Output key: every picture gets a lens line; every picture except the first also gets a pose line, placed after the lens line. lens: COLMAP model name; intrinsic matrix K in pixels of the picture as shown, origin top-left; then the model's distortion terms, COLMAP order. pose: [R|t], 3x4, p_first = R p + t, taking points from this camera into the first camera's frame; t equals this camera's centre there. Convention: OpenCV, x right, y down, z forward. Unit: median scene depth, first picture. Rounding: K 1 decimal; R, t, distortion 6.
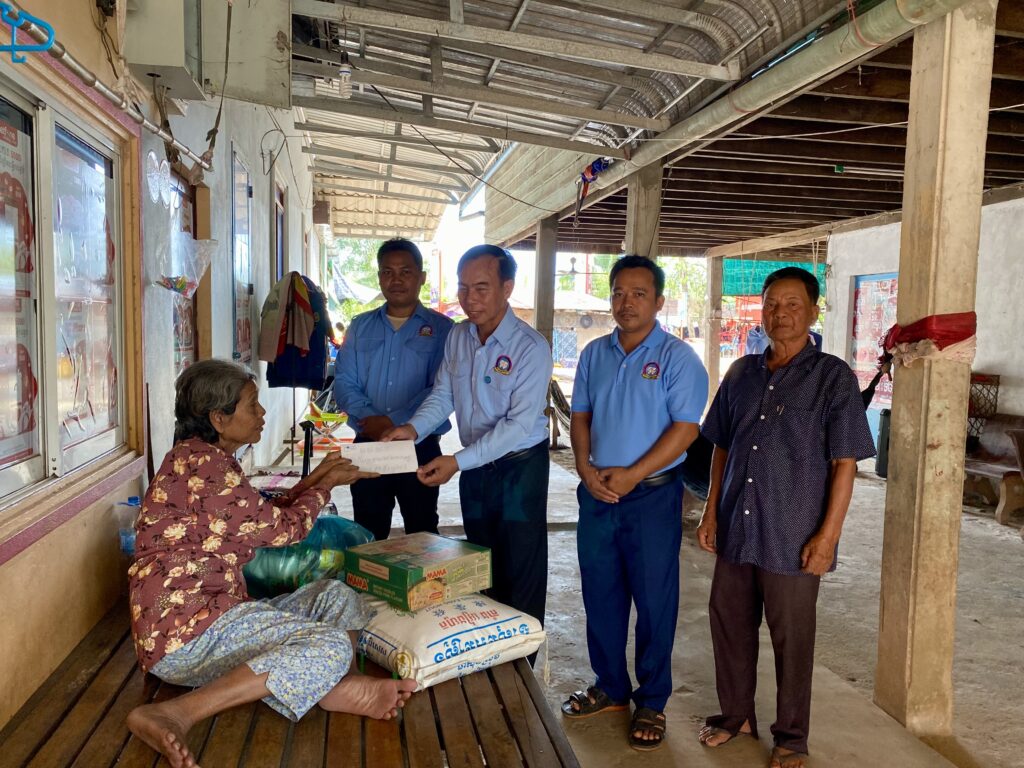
lens RADIAL K [[776.0, 0, 518.2], [0, 776.0, 387.2], [0, 0, 1]] dist [0.004931, -0.002861]
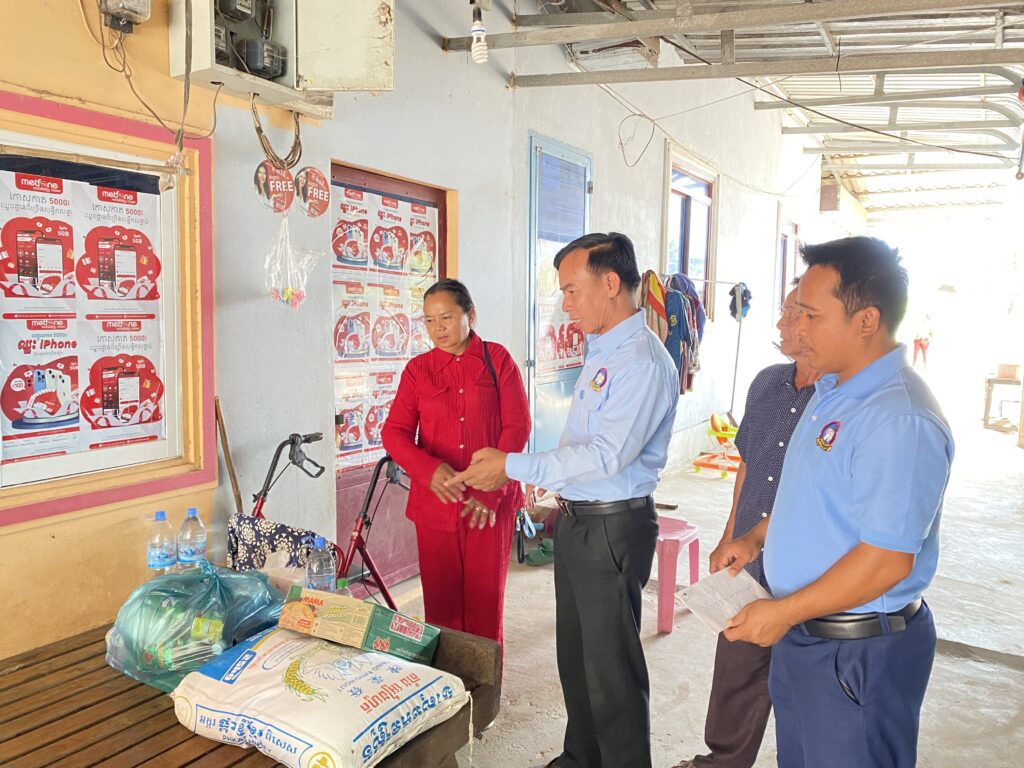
lens RADIAL K [[775.6, 0, 518.1], [0, 775.6, 382.7], [0, 0, 1]] dist [0.003784, -0.000778]
pose [[0.736739, 0.055731, -0.673876, 0.345083], [-0.055302, 0.998225, 0.022094, -0.049336], [0.673912, 0.020989, 0.738514, 0.386861]]
